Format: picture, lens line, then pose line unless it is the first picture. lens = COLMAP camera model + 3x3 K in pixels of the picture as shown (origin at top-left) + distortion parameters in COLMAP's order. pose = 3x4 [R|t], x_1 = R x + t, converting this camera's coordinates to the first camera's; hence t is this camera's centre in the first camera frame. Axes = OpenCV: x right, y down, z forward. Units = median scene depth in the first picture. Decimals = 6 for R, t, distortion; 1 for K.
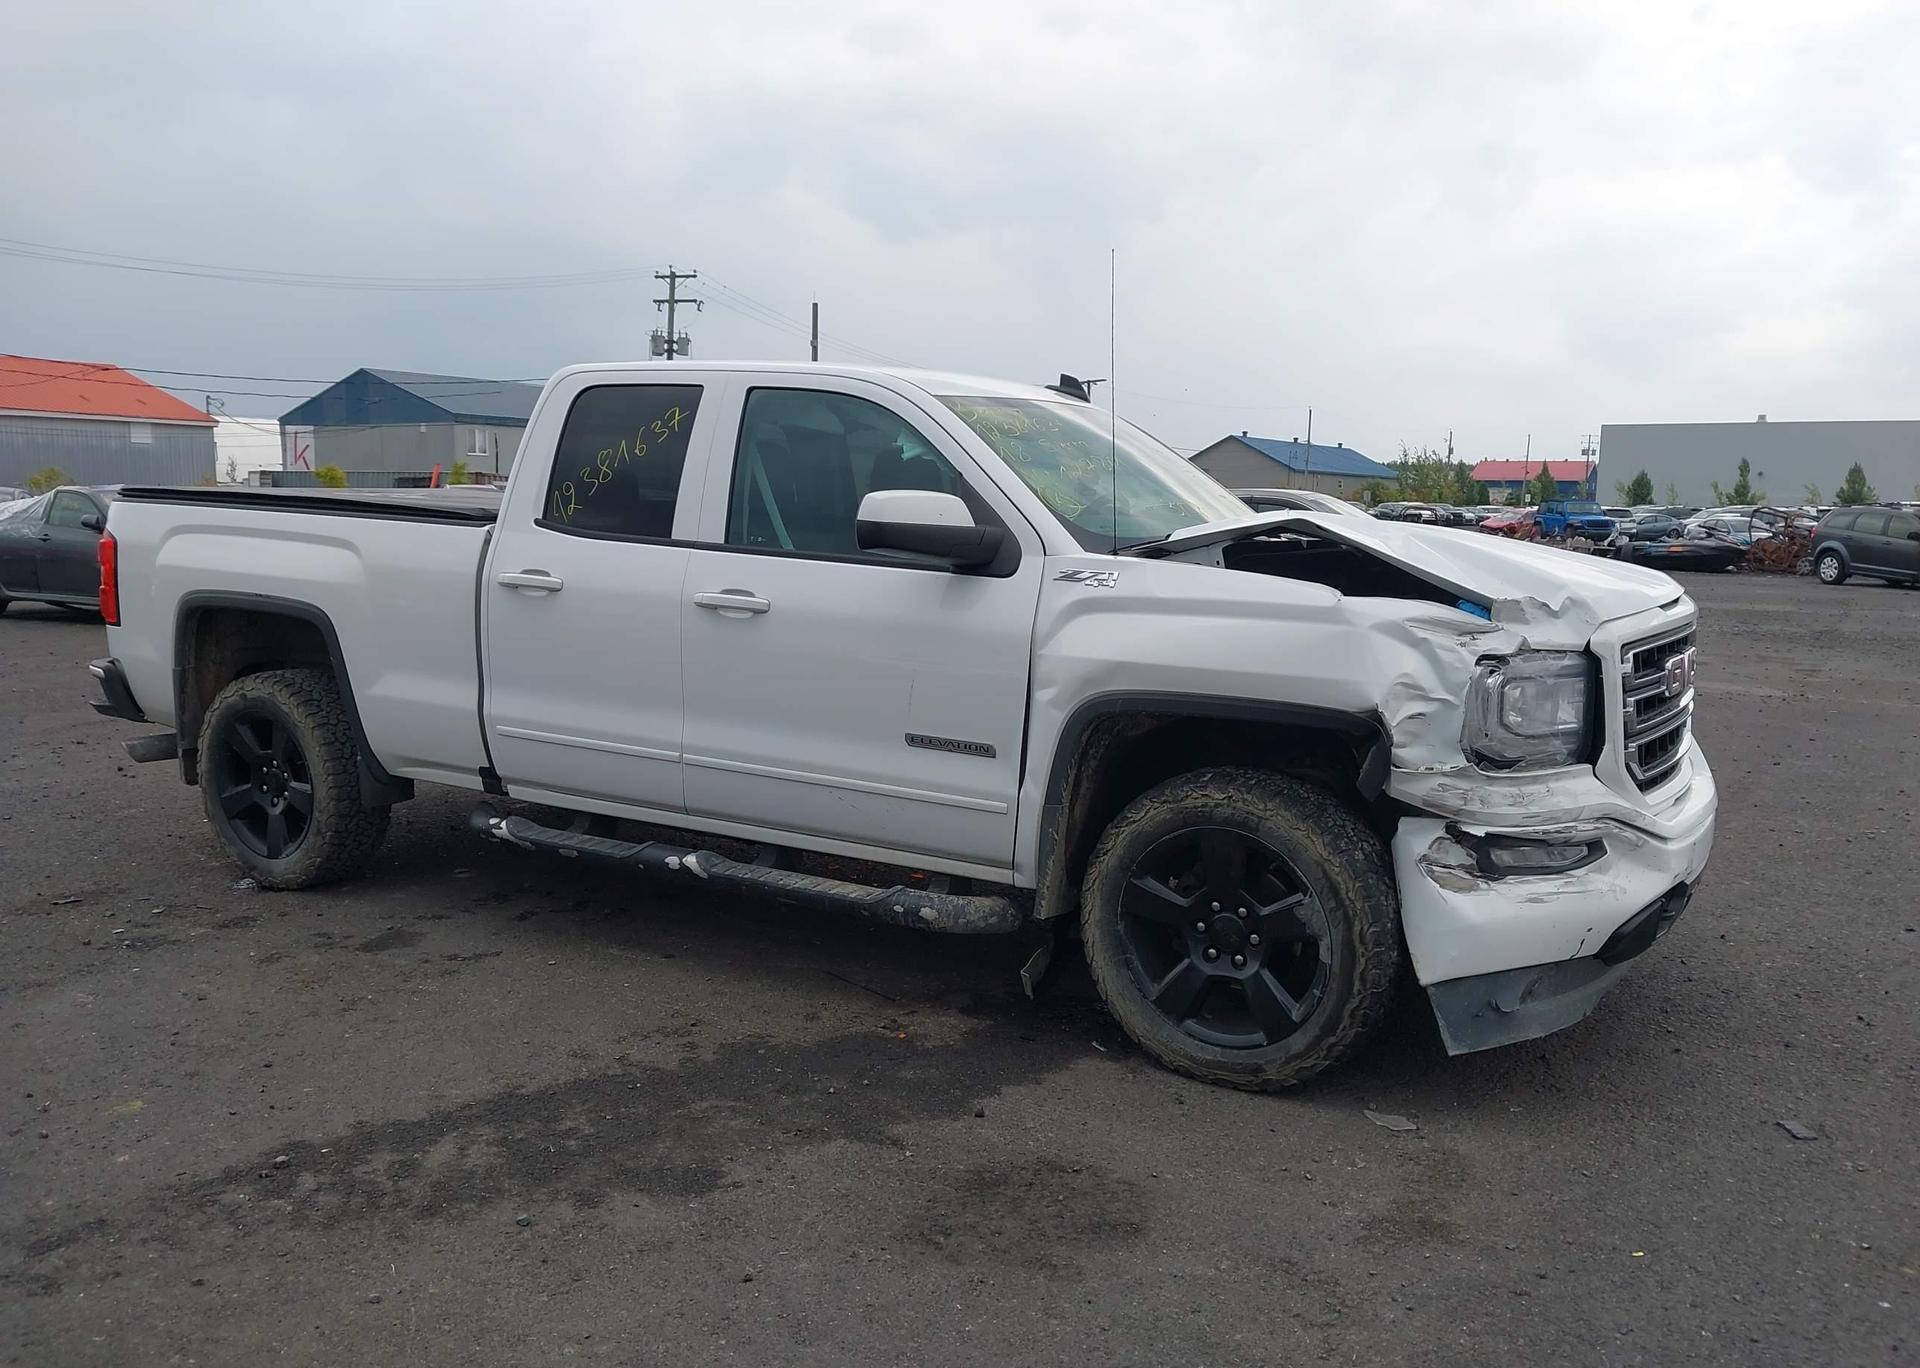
lens RADIAL K [[1530.3, 0, 944.9], [0, 1530.3, 675.9], [0, 0, 1]] dist [0.093140, -0.155727]
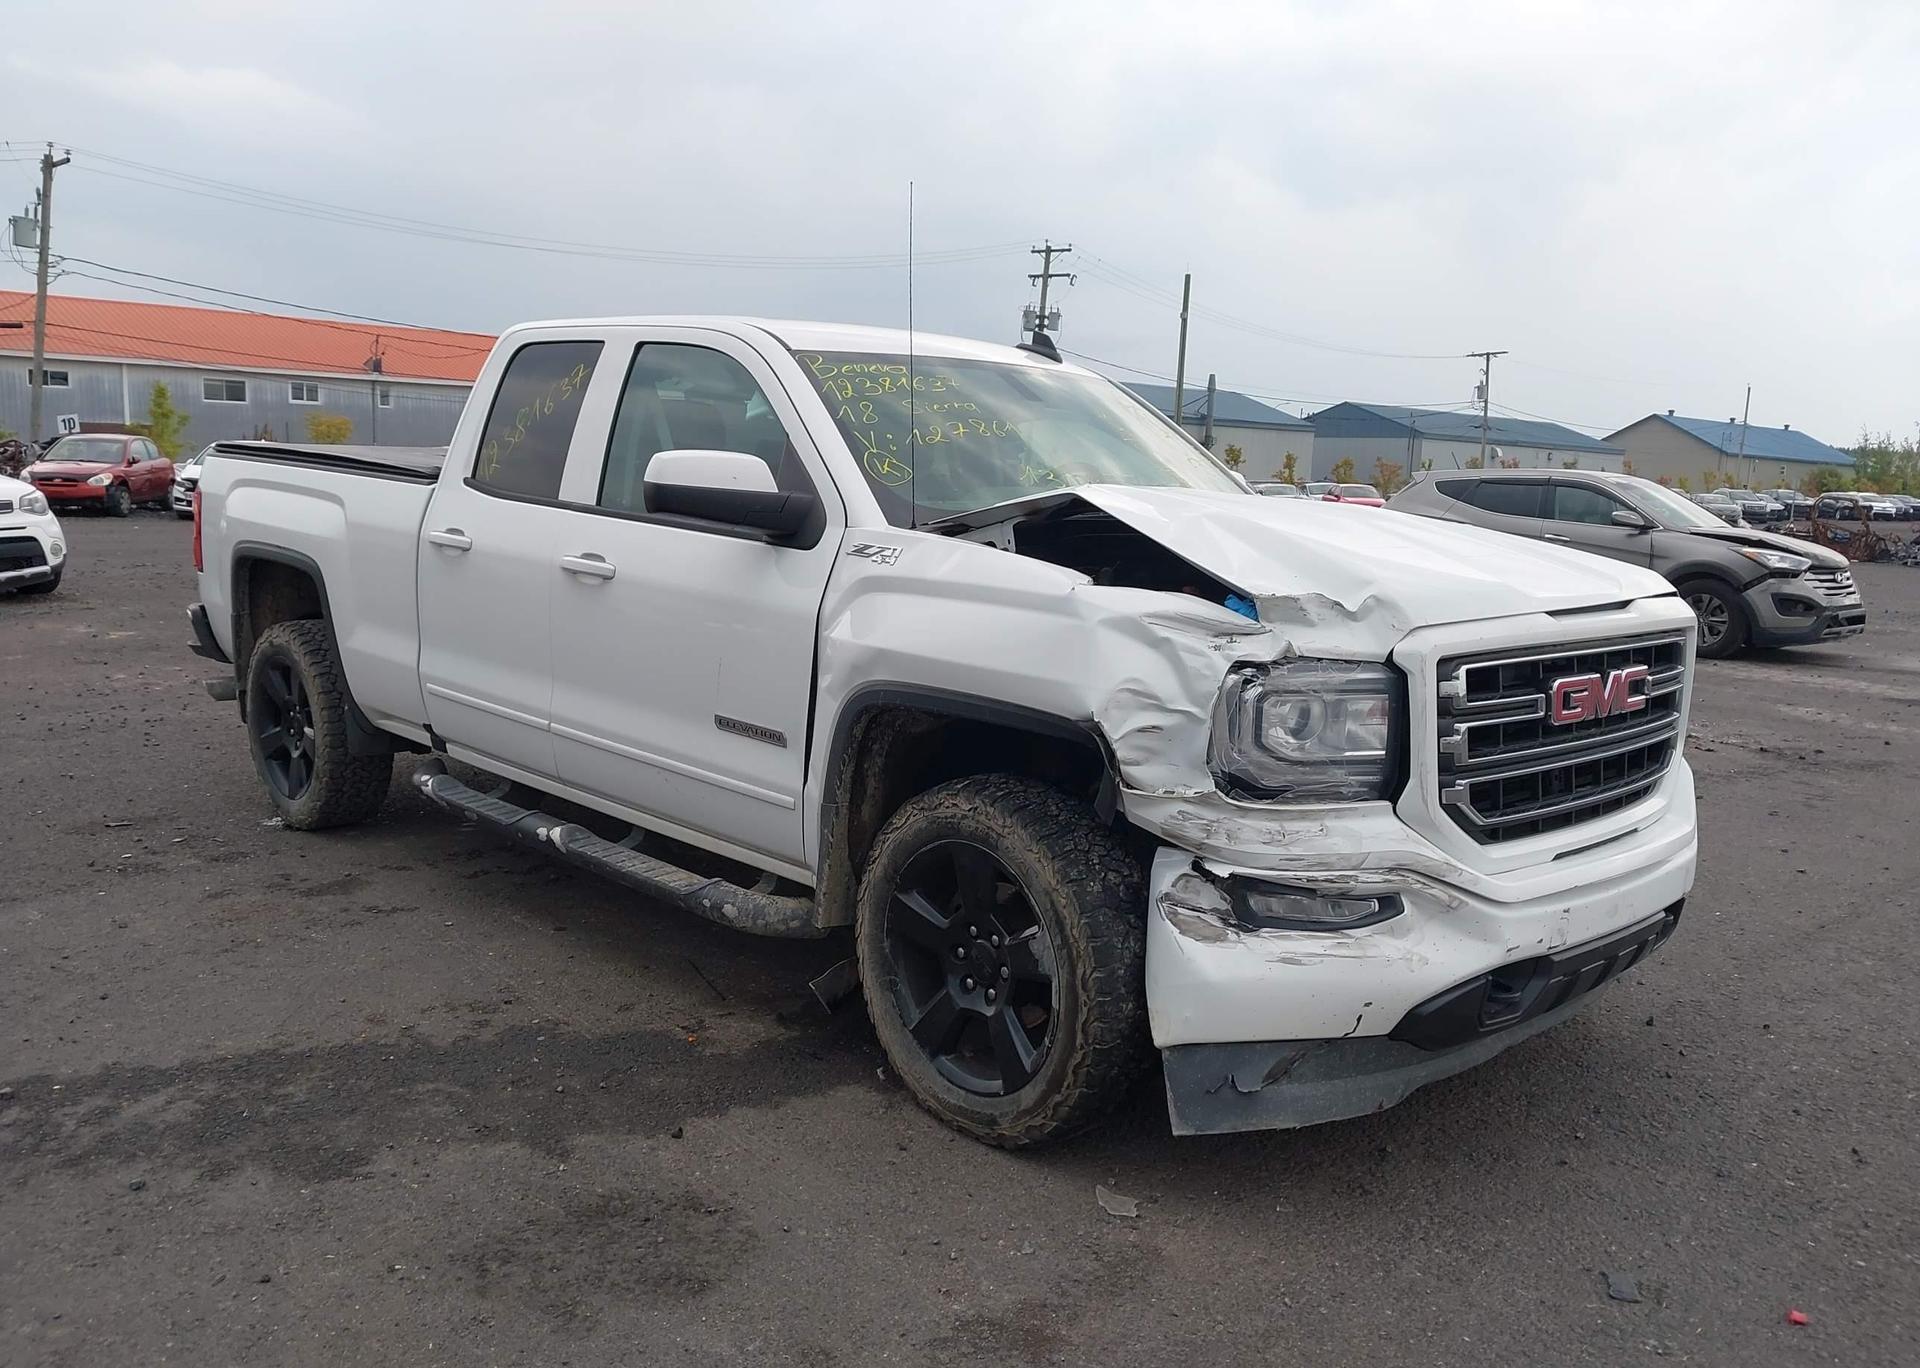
lens RADIAL K [[1530.3, 0, 944.9], [0, 1530.3, 675.9], [0, 0, 1]] dist [0.093140, -0.155727]
pose [[0.966067, 0.053630, -0.252664, 0.366359], [-0.049816, 0.998528, 0.021476, -0.013941], [0.253444, -0.008160, 0.967316, 0.143015]]
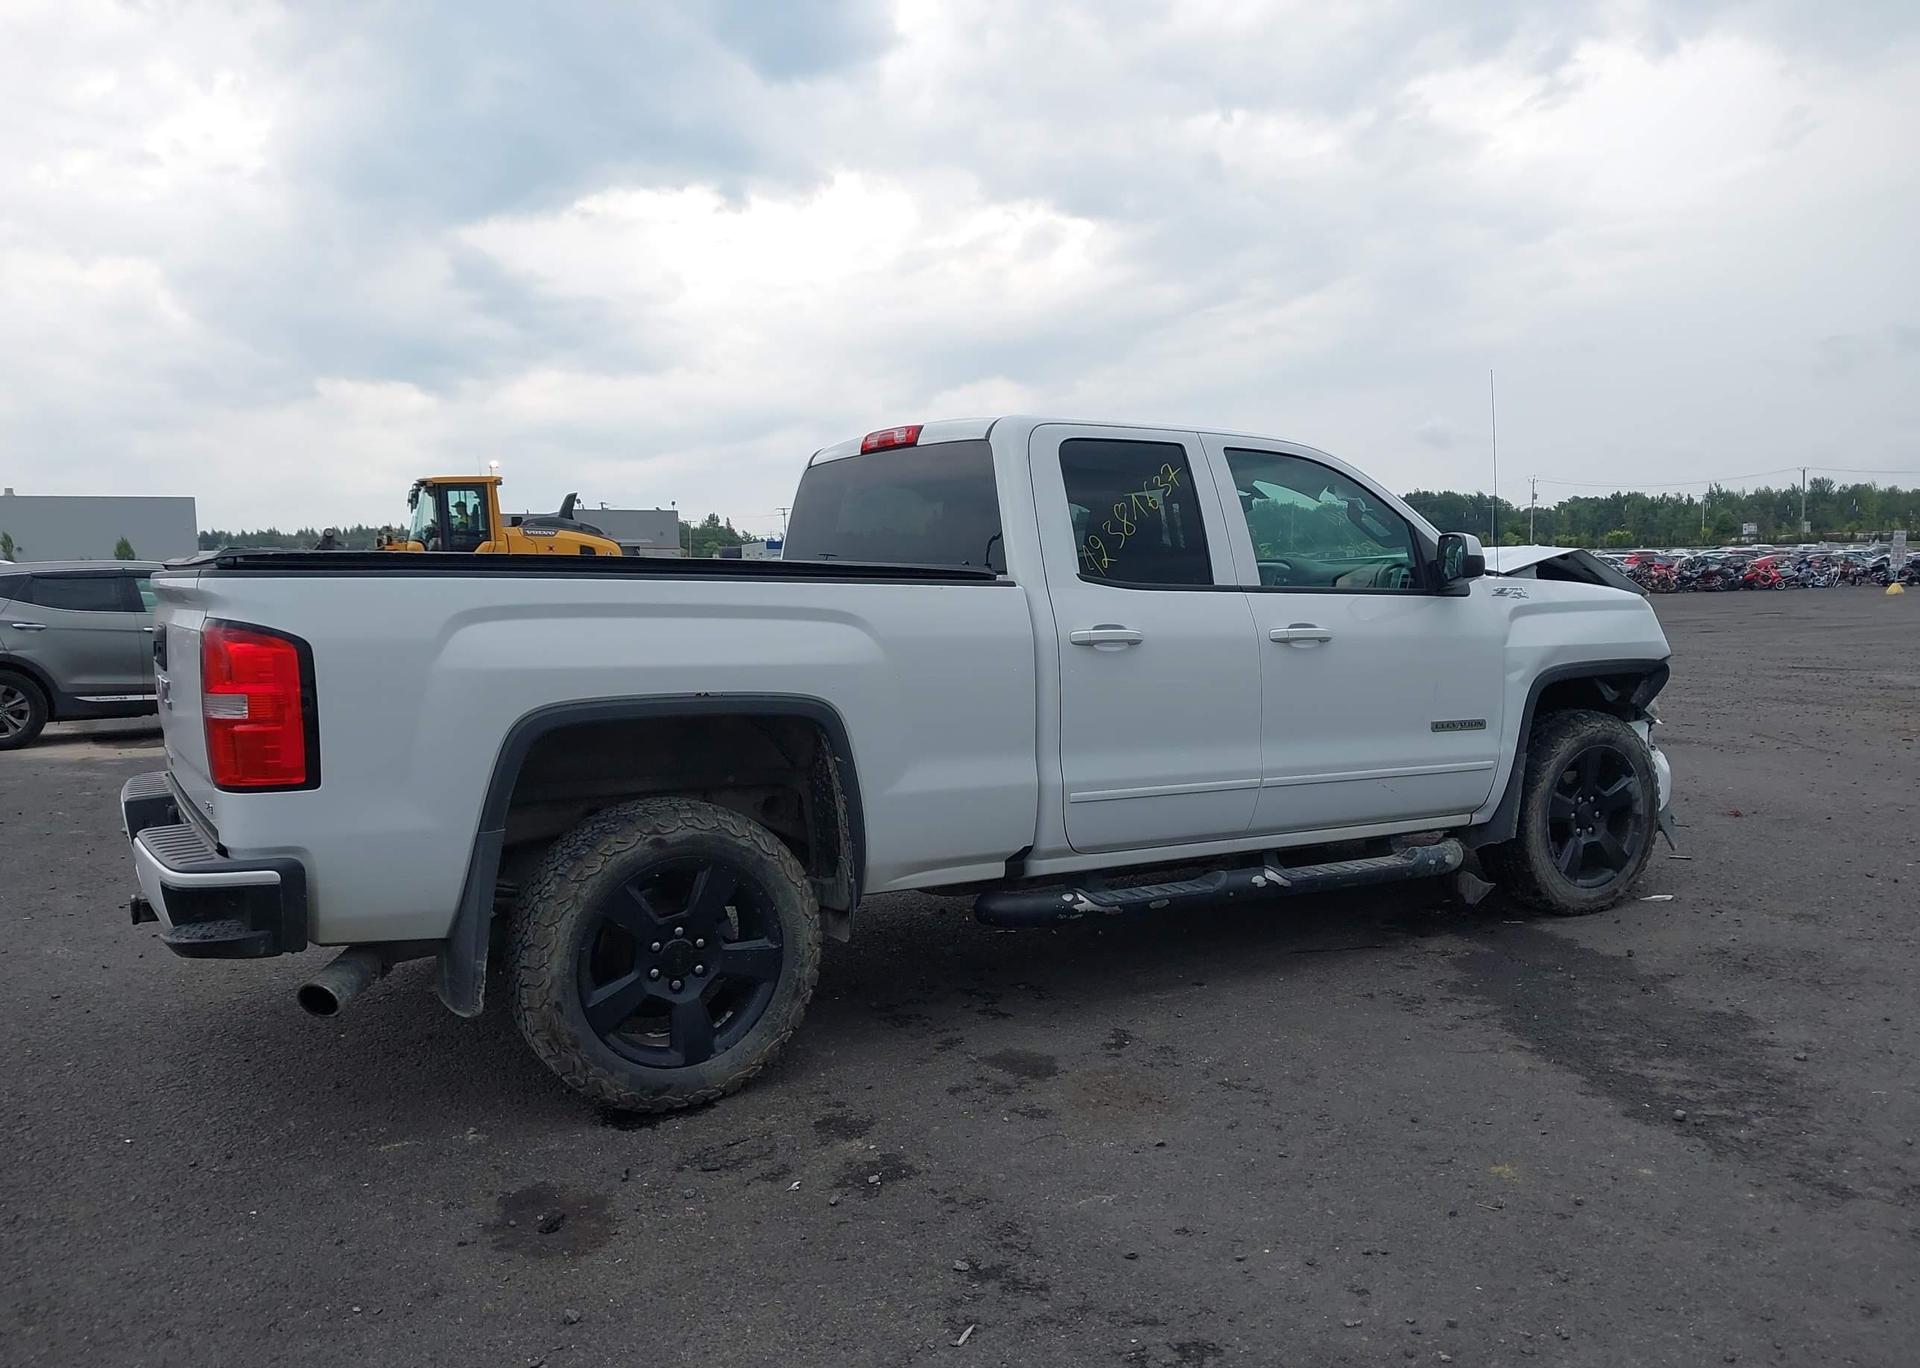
lens RADIAL K [[1560.9, 0, 979.1], [0, 1560.9, 696.9], [0, 0, 1]] dist [0.013474, -0.000261]
pose [[0.456217, -0.093219, 0.884972, -1.444920], [0.127624, 0.991071, 0.038603, -0.087959], [-0.880669, 0.095332, 0.464041, 0.774569]]
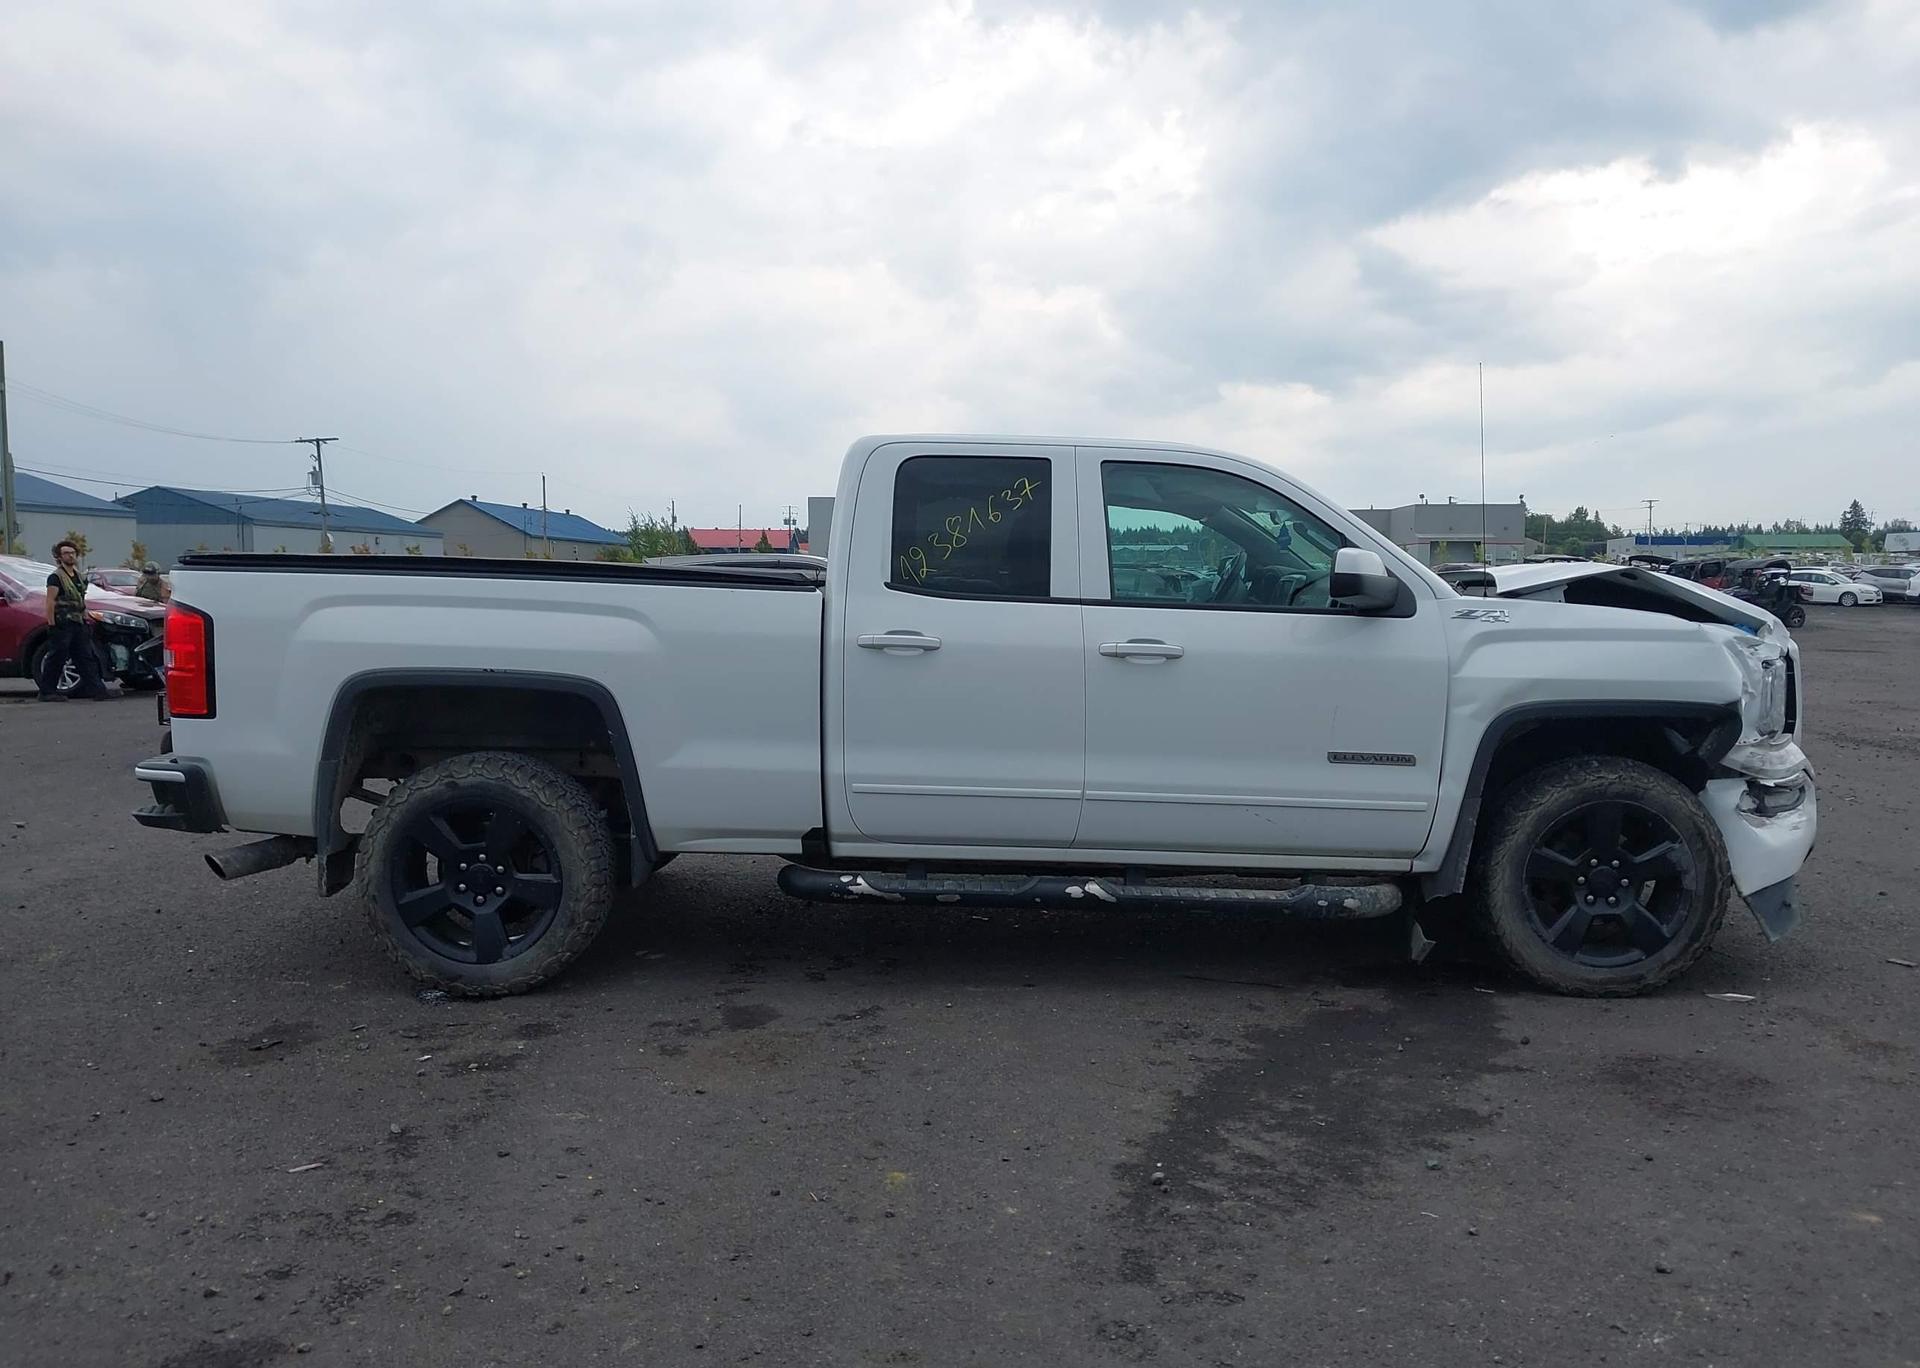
lens RADIAL K [[1540.8, 0, 963.9], [0, 1540.8, 707.6], [0, 0, 1]] dist [0.004078, -0.012152]
pose [[0.864960, -0.054860, 0.498833, -0.917386], [0.066077, 0.997803, -0.004840, -0.010878], [-0.497472, 0.037148, 0.866685, 0.118829]]
